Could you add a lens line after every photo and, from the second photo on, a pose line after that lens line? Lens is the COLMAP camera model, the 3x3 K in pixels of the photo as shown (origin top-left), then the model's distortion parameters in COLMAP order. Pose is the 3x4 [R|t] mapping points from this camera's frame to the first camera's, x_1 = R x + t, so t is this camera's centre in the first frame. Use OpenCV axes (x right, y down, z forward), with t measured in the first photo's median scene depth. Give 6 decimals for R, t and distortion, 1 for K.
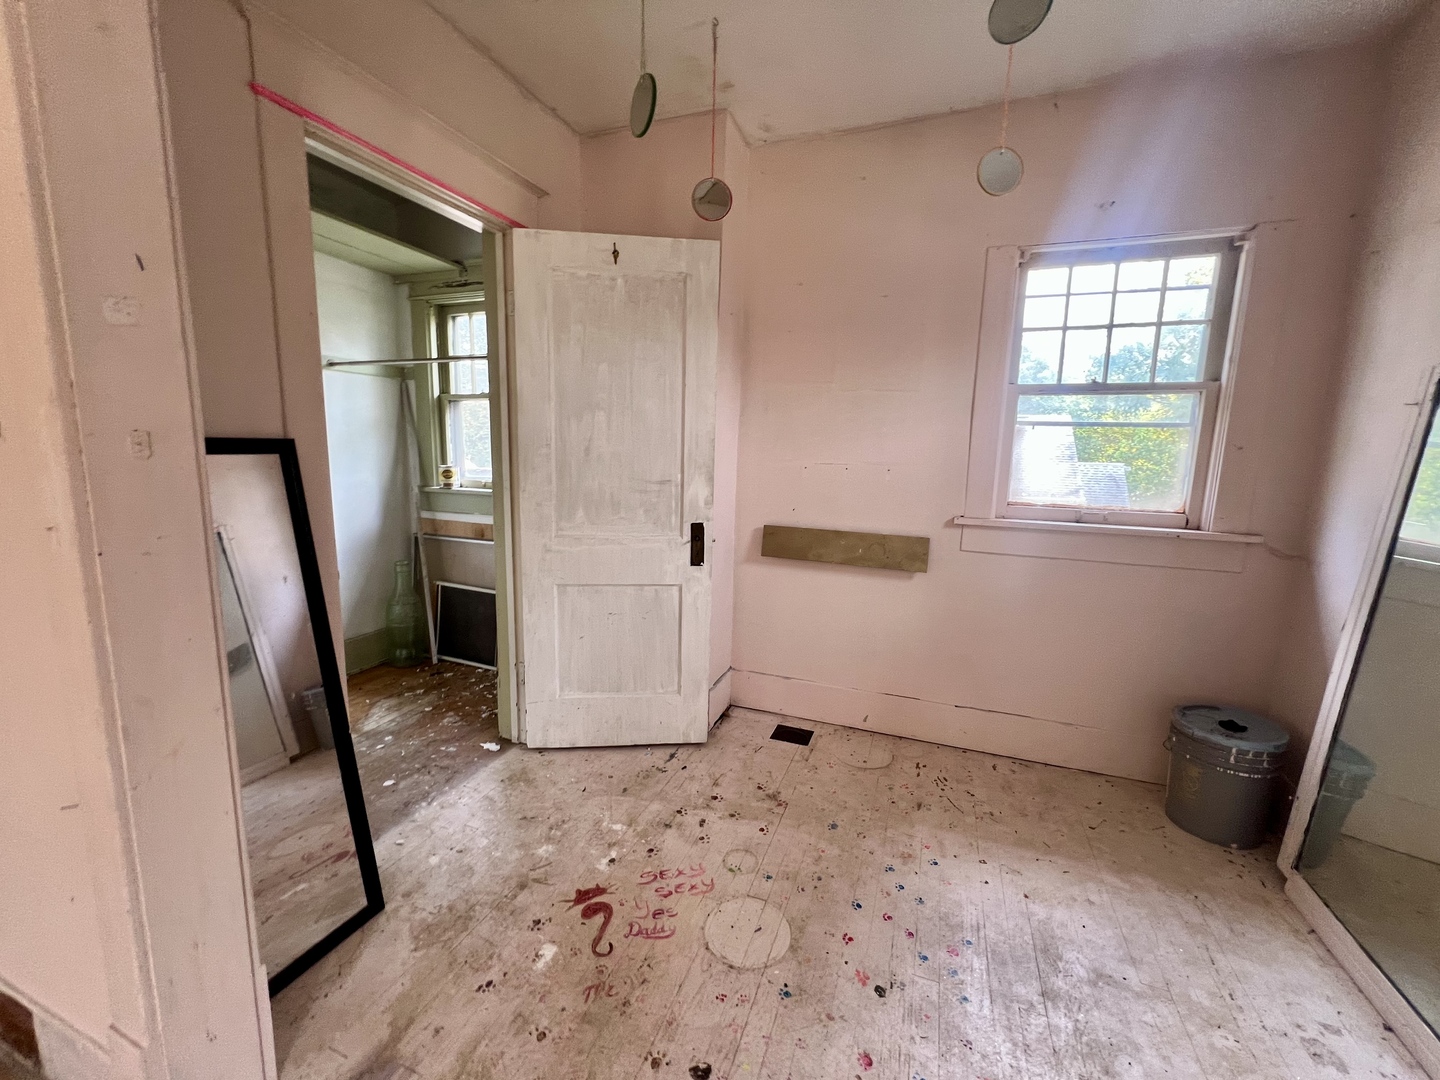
lens RADIAL K [[578.1, 0, 722.5], [0, 578.1, 539.4], [0, 0, 1]] dist [-0.001757, 0.000899]
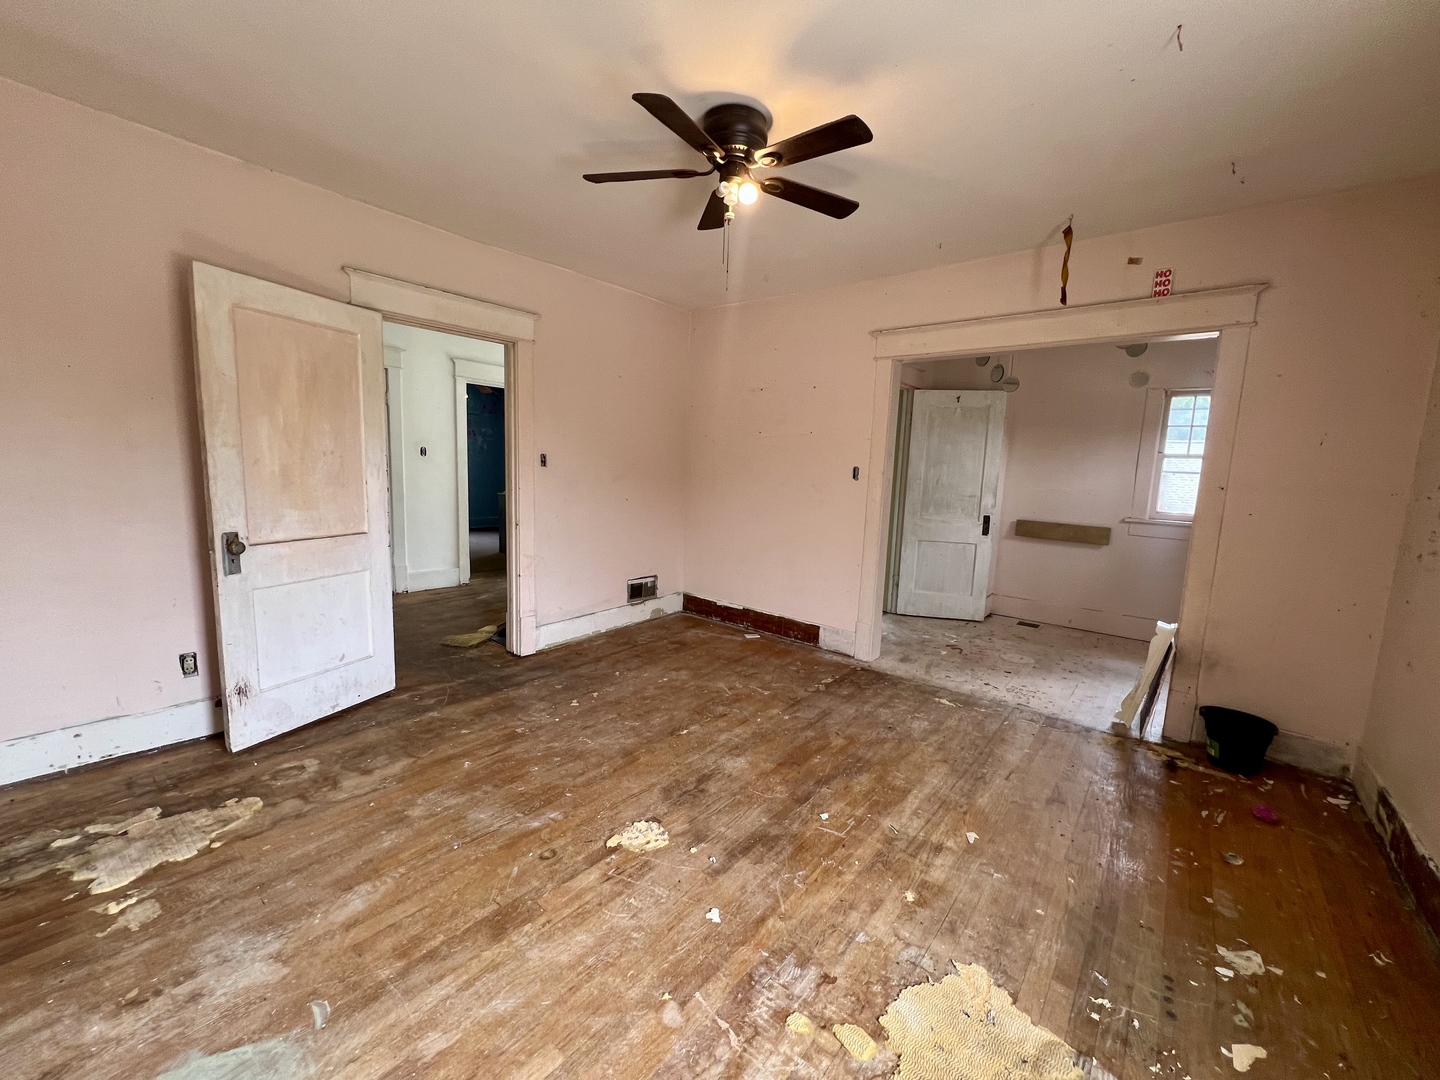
lens RADIAL K [[578.1, 0, 719.1], [0, 578.1, 539.3], [0, 0, 1]] dist [-0.001757, 0.000899]
pose [[0.947597, 0.052731, -0.315087, -0.330023], [-0.062998, 0.997760, -0.022482, 0.184921], [0.313196, 0.041154, 0.948796, -1.475302]]
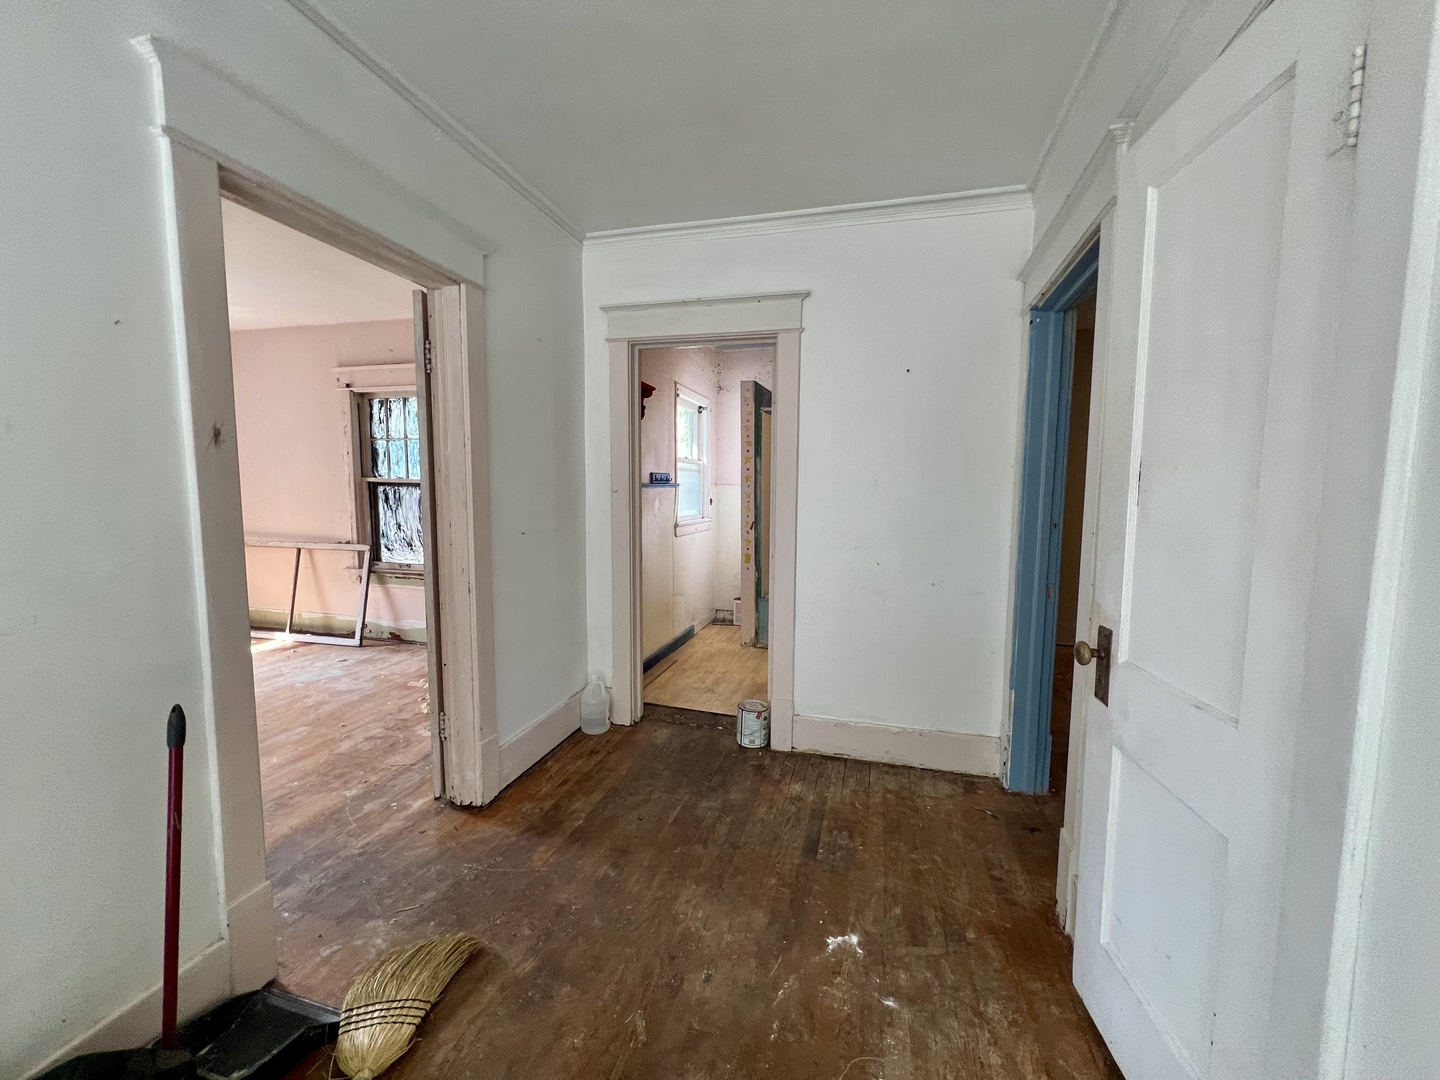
lens RADIAL K [[578.1, 0, 716.9], [0, 578.1, 538.7], [0, 0, 1]] dist [-0.001757, 0.000899]
pose [[-0.995634, -0.022369, -0.090621, -2.000089], [-0.043525, 0.970107, 0.238744, -0.174528], [0.082572, 0.241646, -0.966845, 0.684234]]
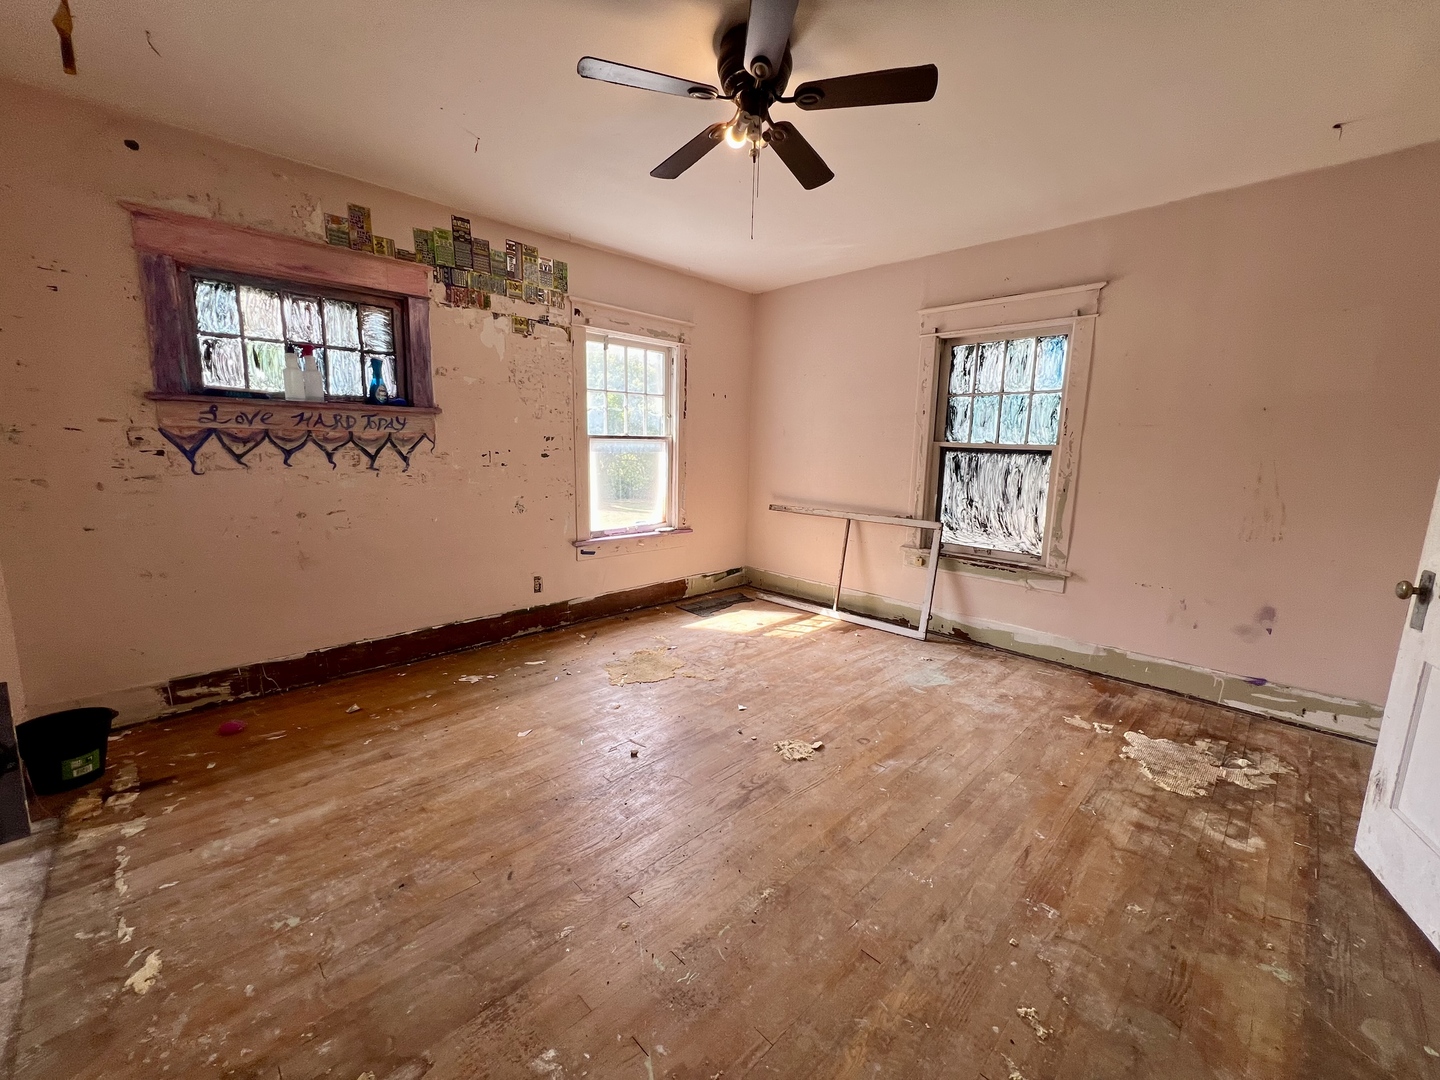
lens RADIAL K [[578.1, 0, 719.8], [0, 578.1, 539.3], [0, 0, 1]] dist [-0.001757, 0.000899]
pose [[-0.907181, -0.109586, 0.406218, -1.016482], [0.021103, 0.952418, 0.304064, -0.096413], [-0.420210, 0.284413, -0.861703, 0.366254]]
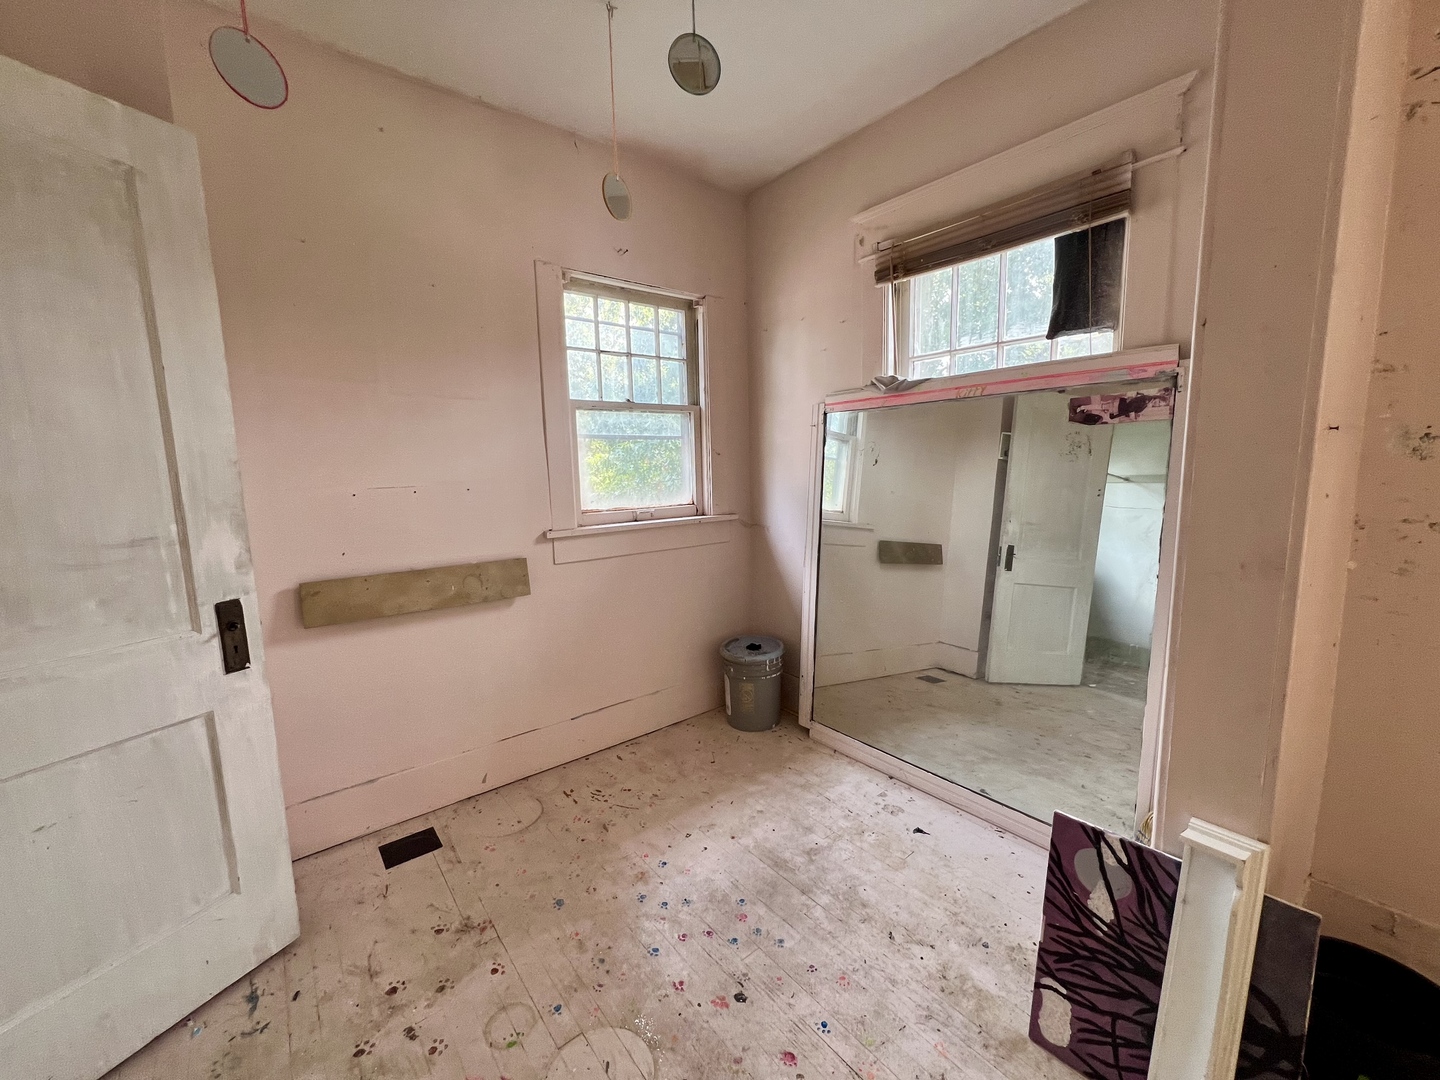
lens RADIAL K [[578.1, 0, 722.1], [0, 578.1, 540.1], [0, 0, 1]] dist [-0.001757, 0.000899]
pose [[0.505739, -0.151292, 0.849317, -0.301653], [0.166703, 0.983085, 0.075854, -0.053845], [-0.846427, 0.103221, 0.522405, 0.262415]]
